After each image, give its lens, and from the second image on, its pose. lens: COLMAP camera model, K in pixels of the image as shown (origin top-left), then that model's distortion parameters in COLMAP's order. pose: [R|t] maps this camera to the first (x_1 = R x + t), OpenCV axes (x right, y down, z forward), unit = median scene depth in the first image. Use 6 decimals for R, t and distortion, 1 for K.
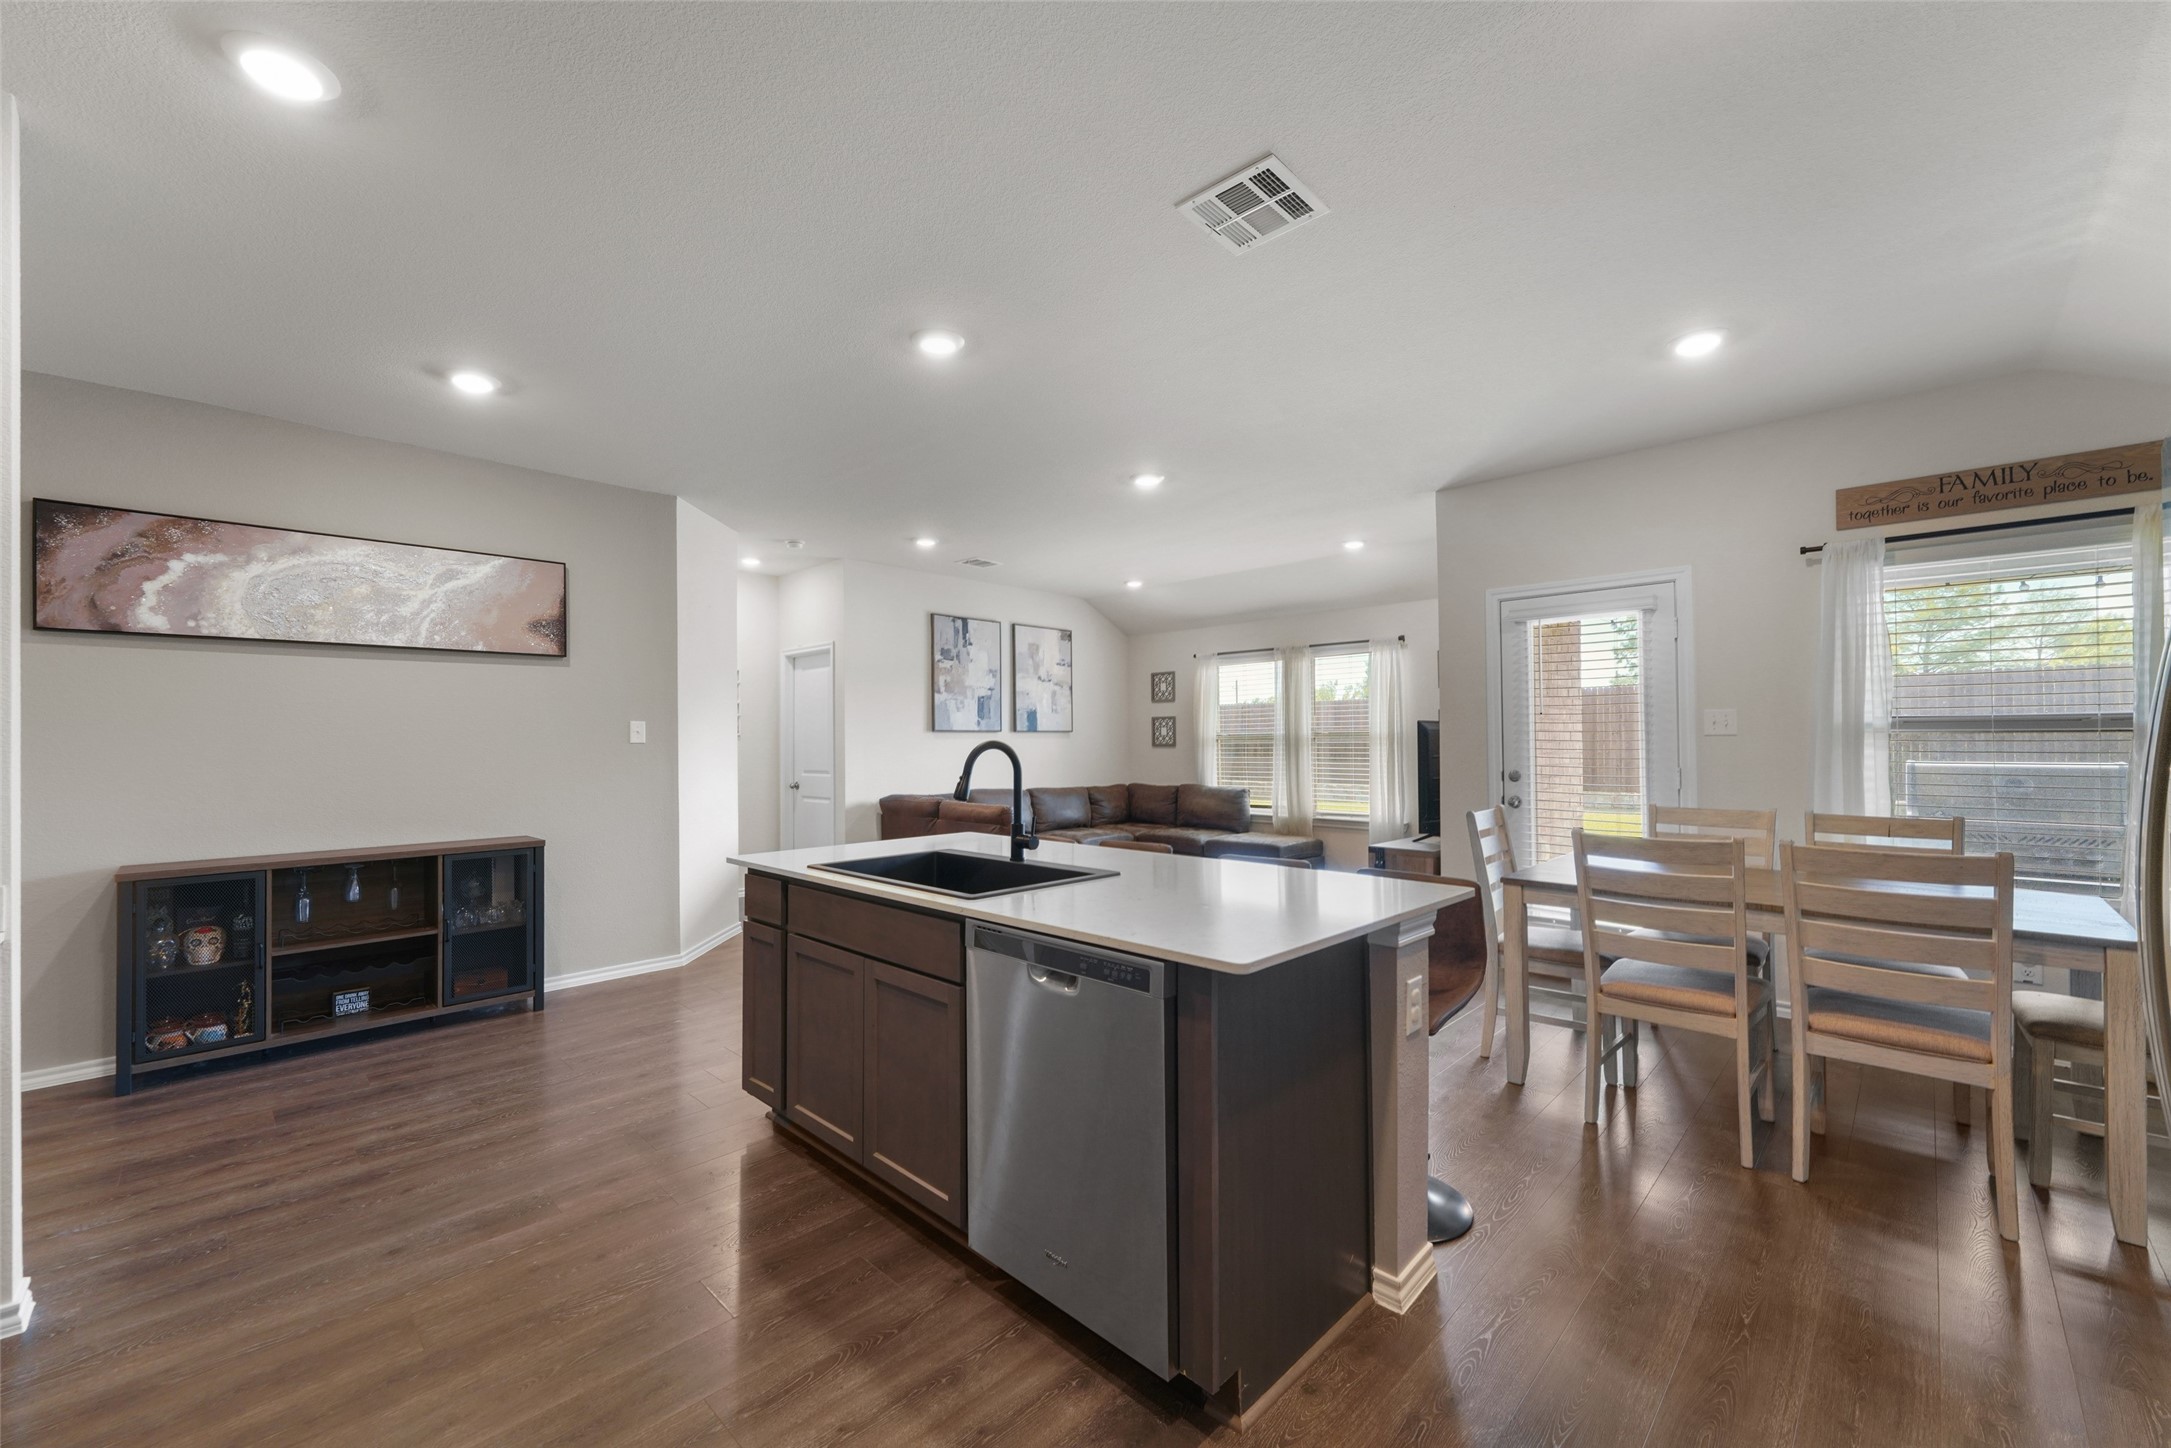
lens RADIAL K [[853.7, 0, 1069.8], [0, 853.7, 725.9], [0, 0, 1]] dist [0.003428, -0.000431]
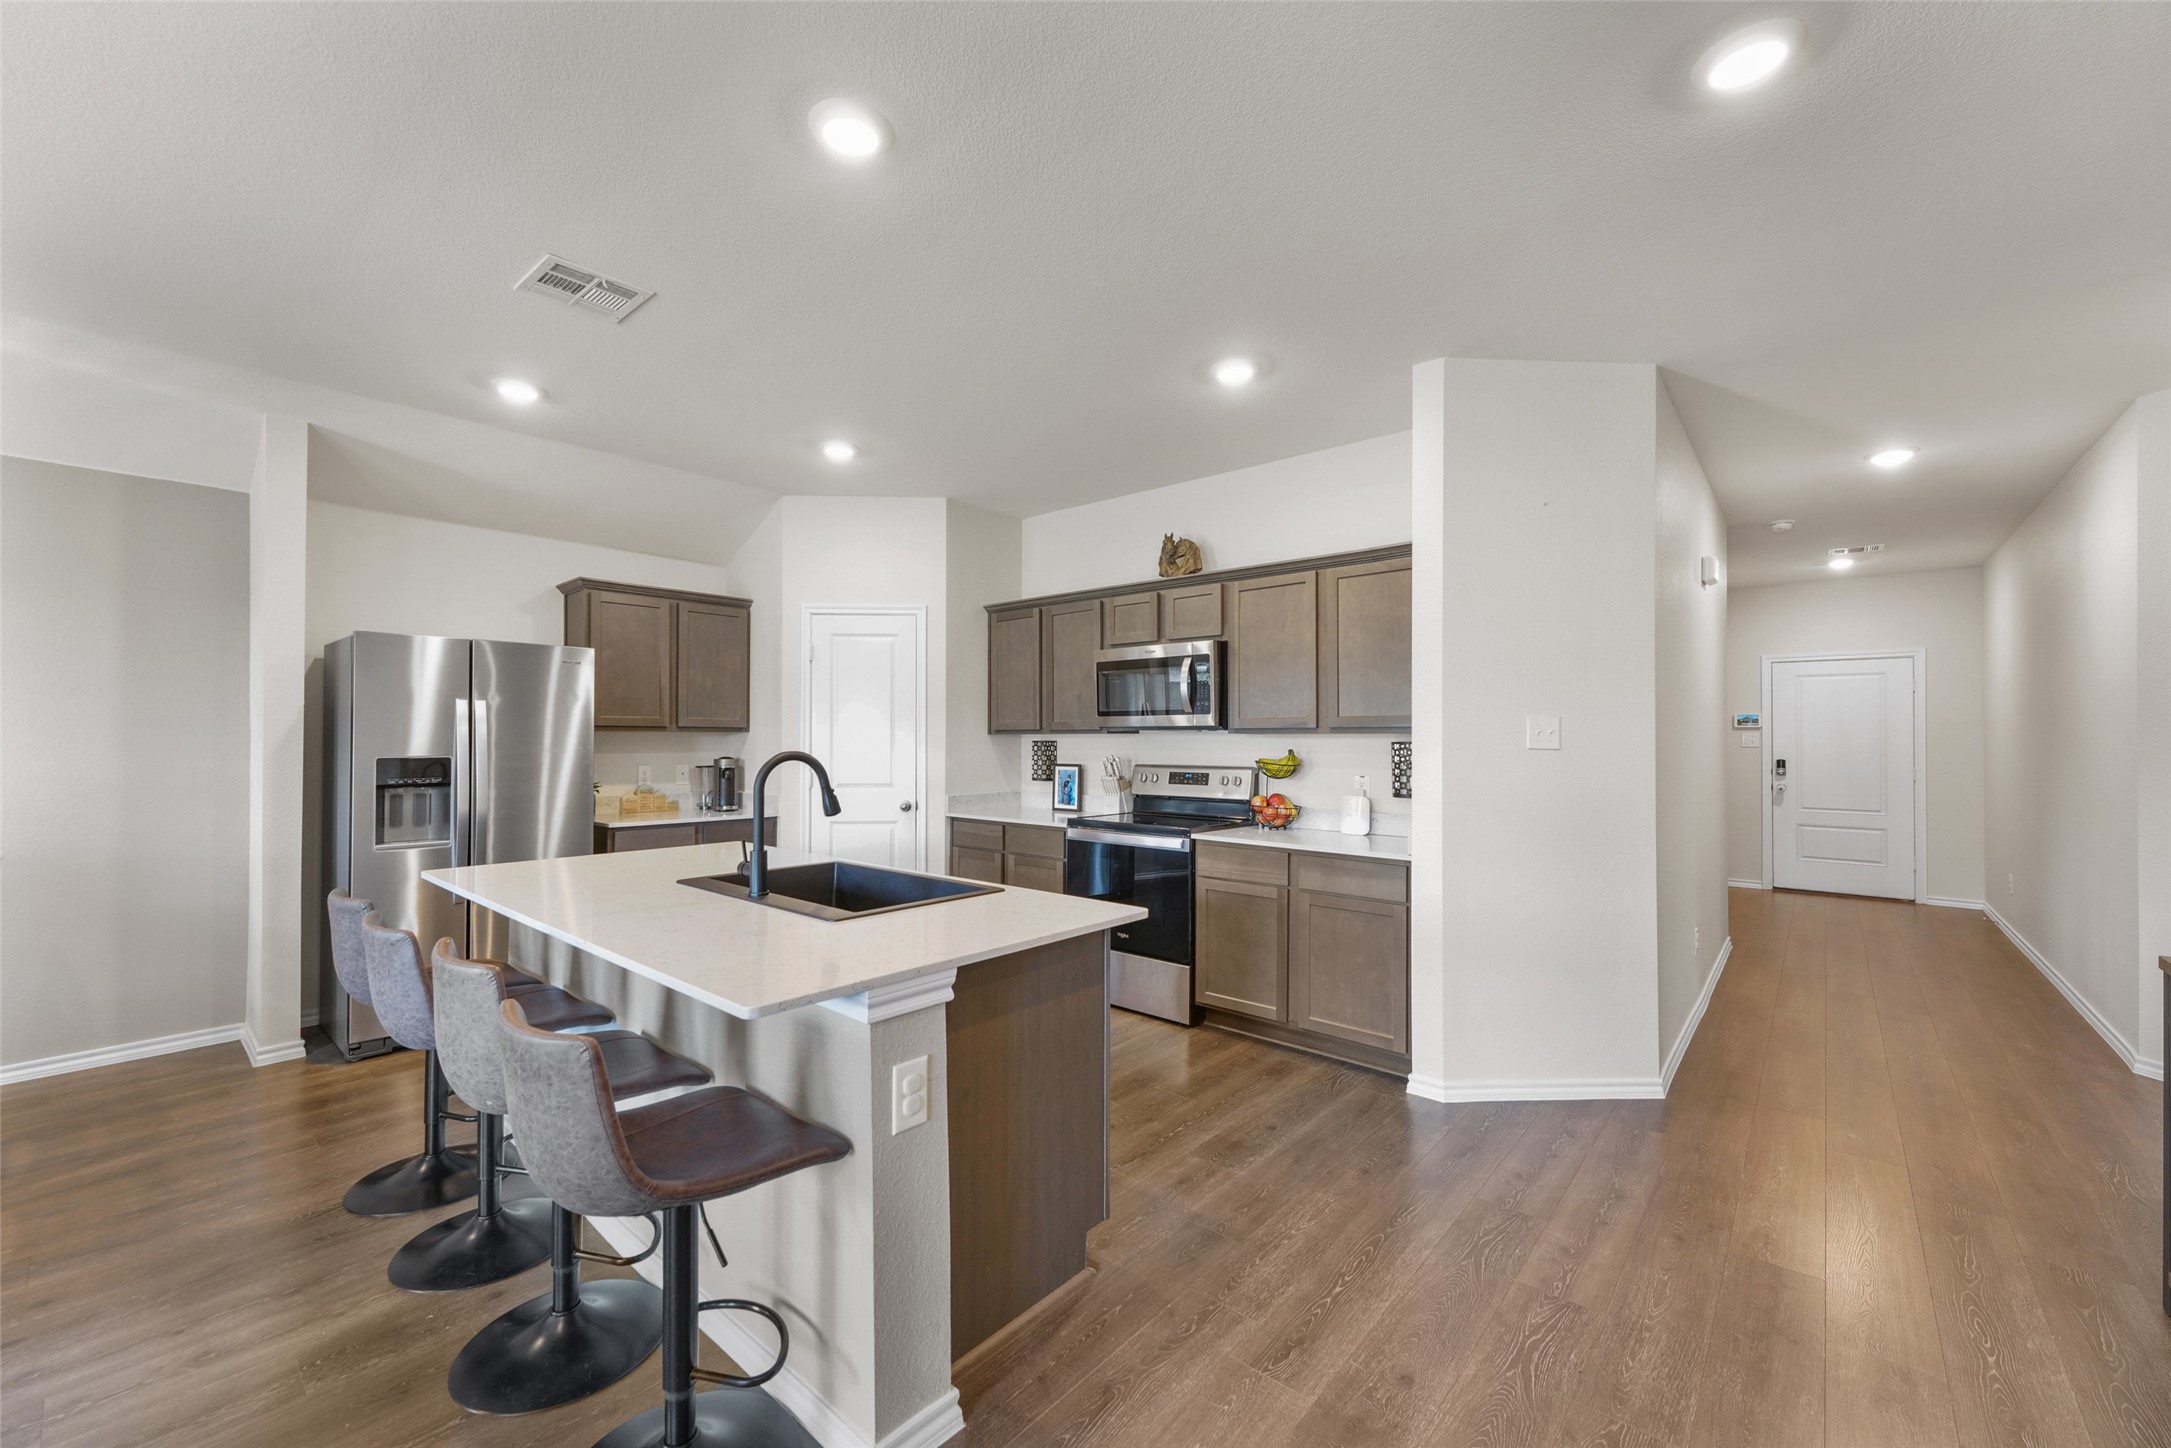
lens RADIAL K [[855.8, 0, 1071.4], [0, 855.8, 726.5], [0, 0, 1]] dist [0.016896, -0.006787]
pose [[-0.998143, 0.004123, -0.060768, -0.113890], [0.005852, 0.999582, -0.028302, 0.006546], [0.060626, -0.028605, -0.997751, 0.672330]]
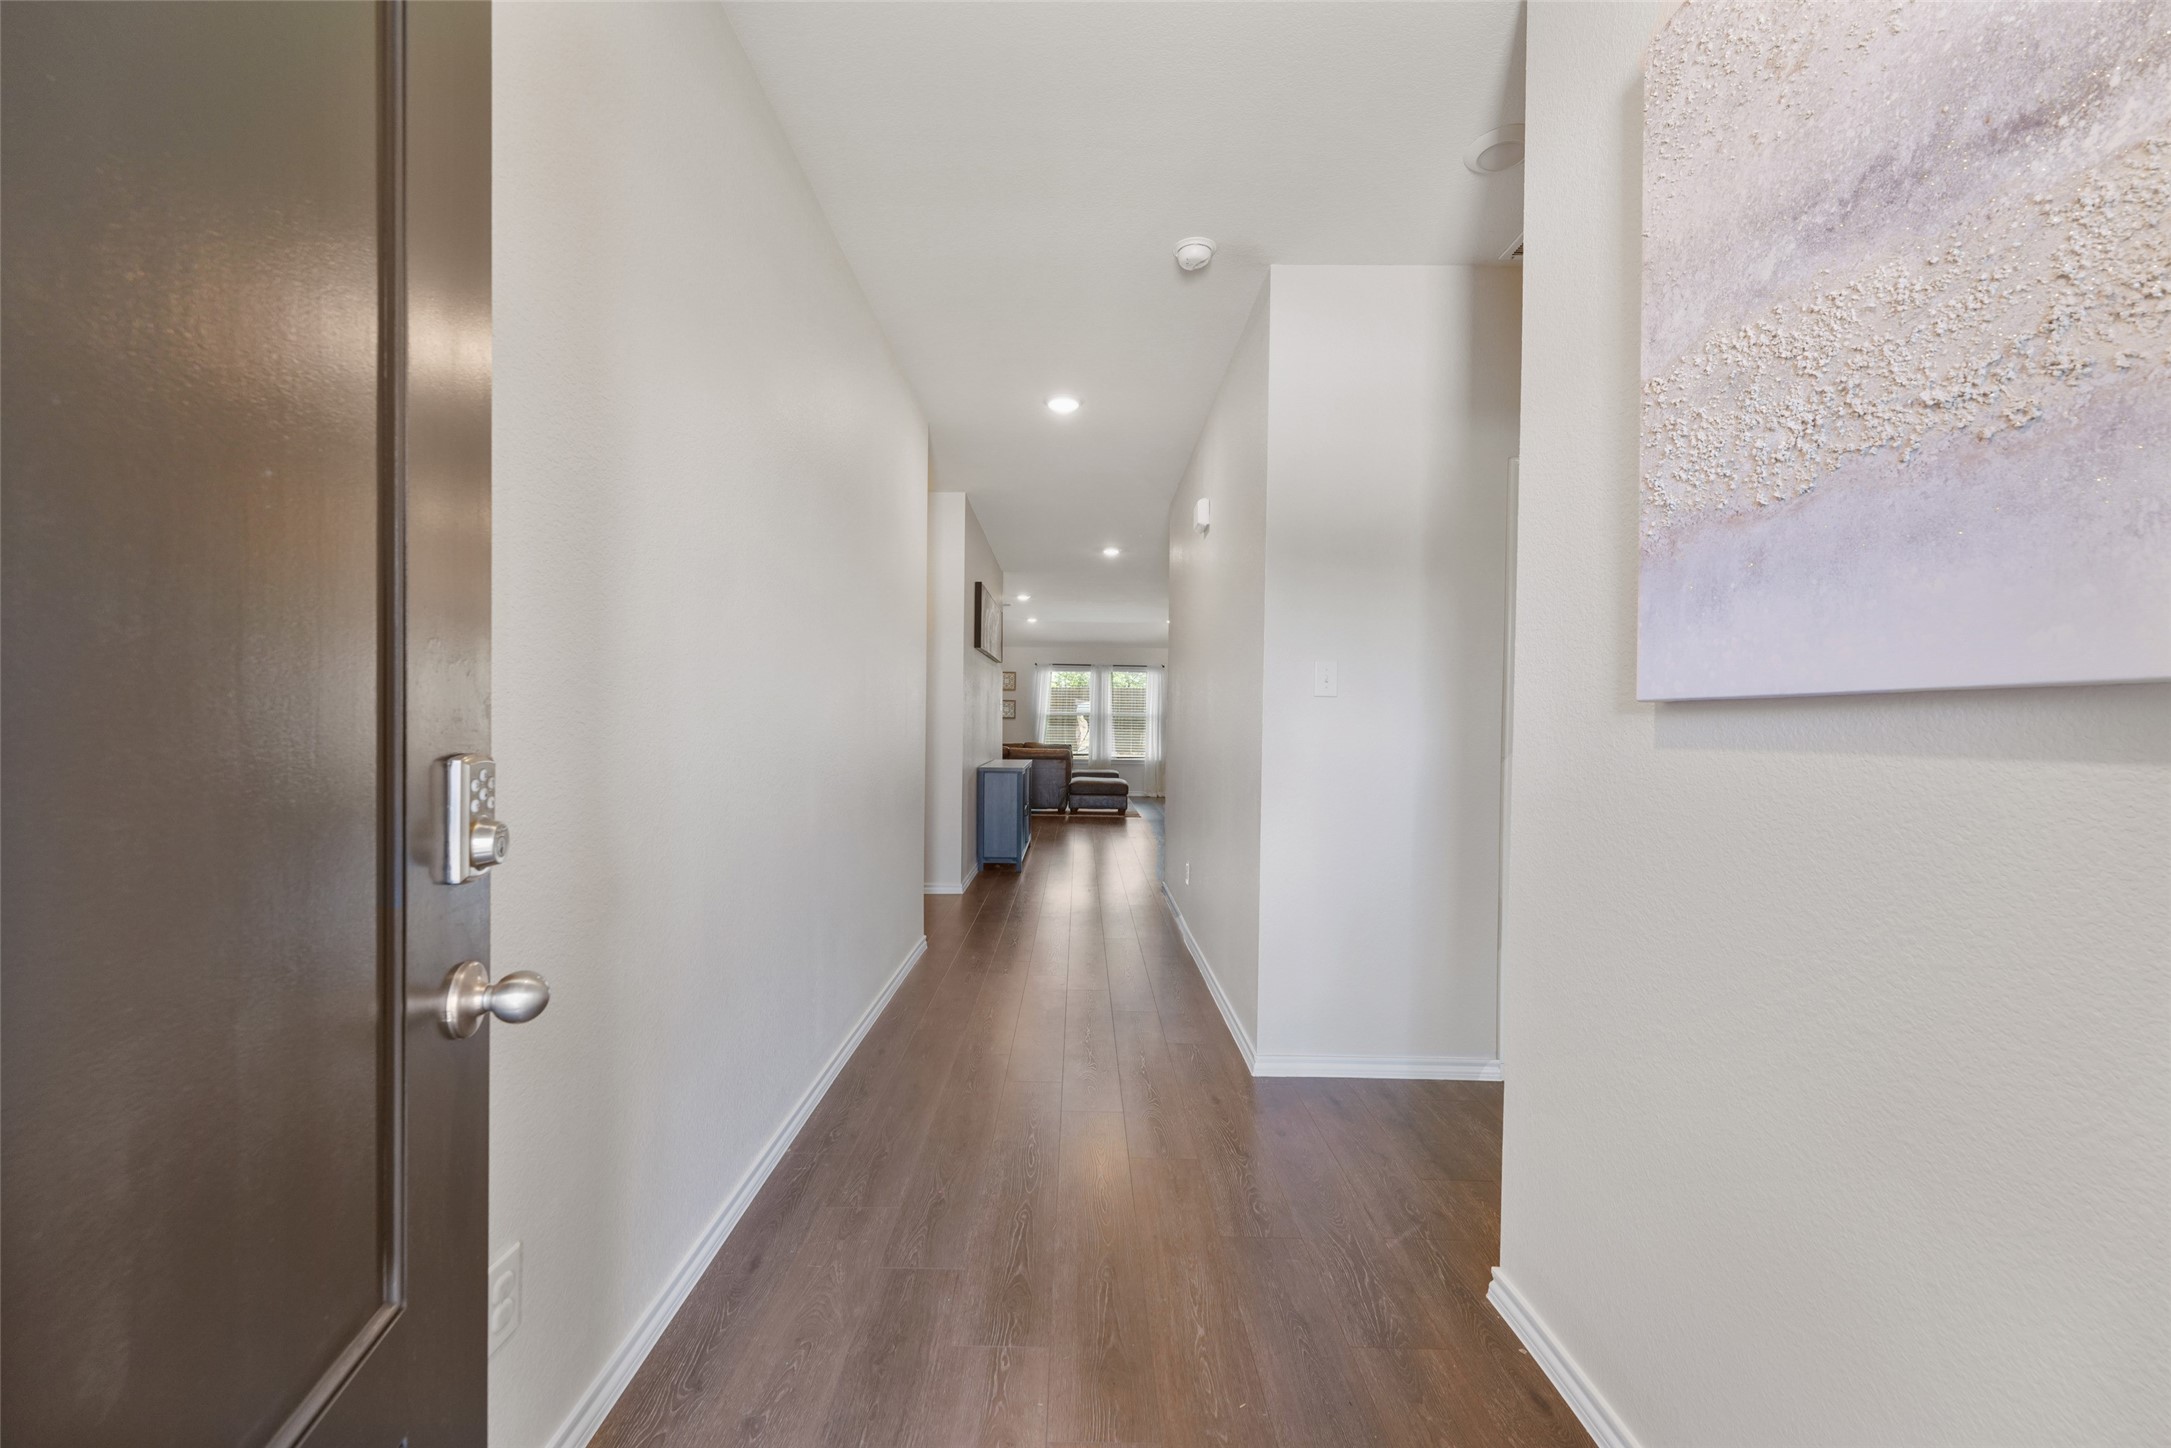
lens RADIAL K [[870.5, 0, 1075.5], [0, 870.5, 721.0], [0, 0, 1]] dist [0.000438, -0.000439]
pose [[0.705772, 0.011877, 0.708339, -1.097274], [-0.028446, 0.999528, 0.011584, 0.006467], [-0.707867, -0.028325, 0.705777, -0.263502]]
